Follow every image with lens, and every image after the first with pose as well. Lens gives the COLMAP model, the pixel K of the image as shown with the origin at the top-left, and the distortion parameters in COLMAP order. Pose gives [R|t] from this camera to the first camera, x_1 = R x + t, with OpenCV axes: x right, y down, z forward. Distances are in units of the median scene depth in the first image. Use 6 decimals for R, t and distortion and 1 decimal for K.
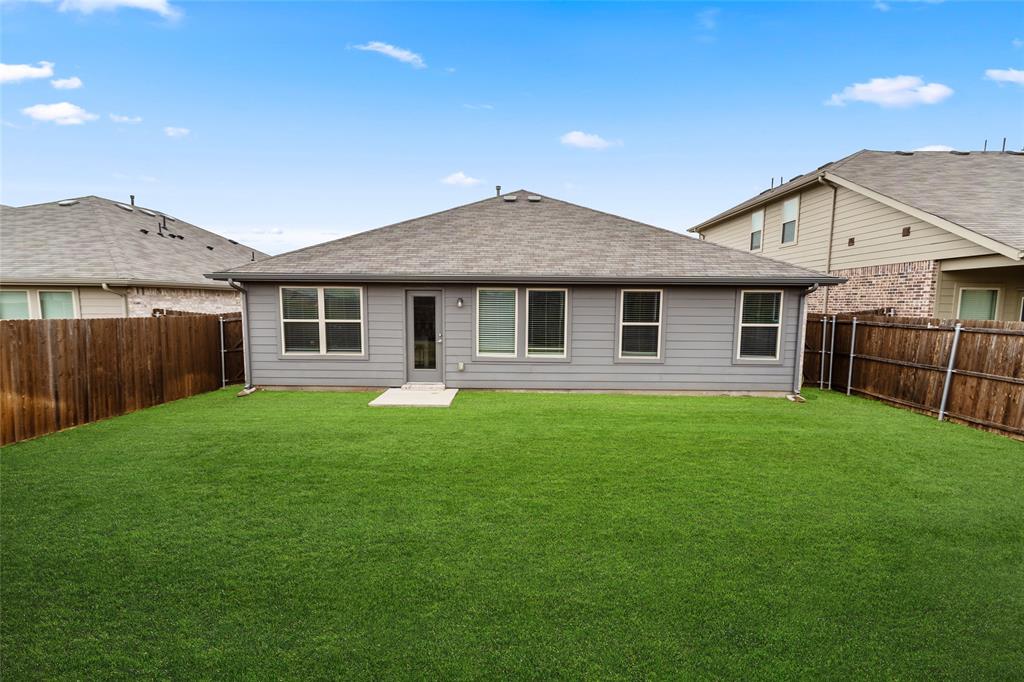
lens RADIAL K [[467.4, 0, 501.6], [0, 467.4, 355.6], [0, 0, 1]] dist [-0.000773, -0.000853]
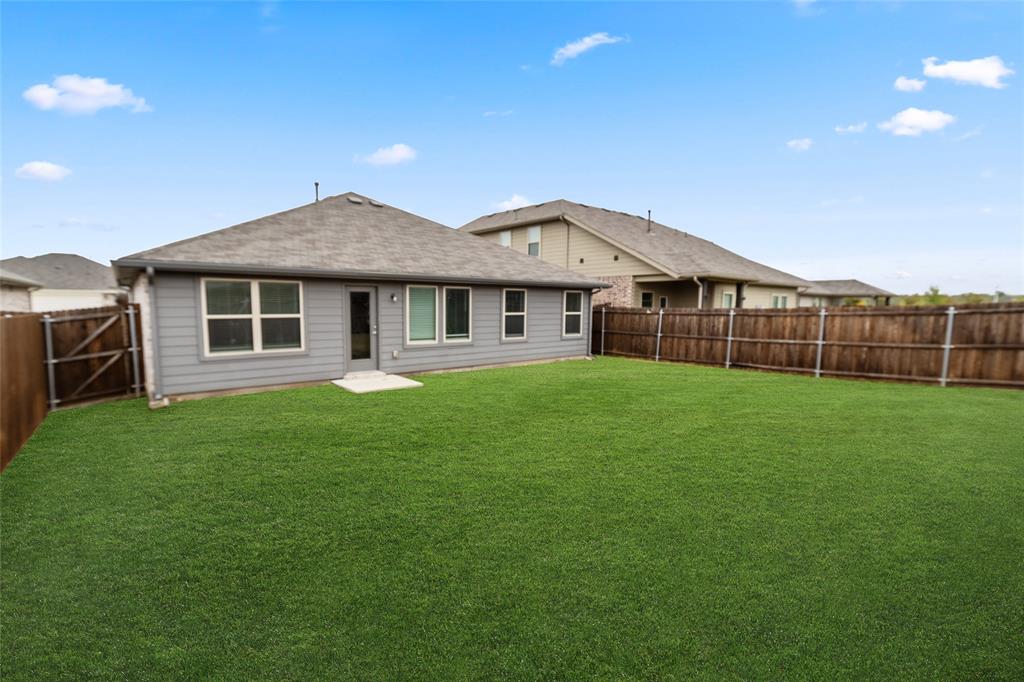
lens RADIAL K [[467.4, 0, 521.0], [0, 467.4, 341.2], [0, 0, 1]] dist [-0.000773, -0.000853]
pose [[0.746912, -0.055597, 0.662595, -0.607726], [0.069527, 0.997566, 0.005329, 0.007050], [-0.661278, 0.042088, 0.748959, -0.048167]]
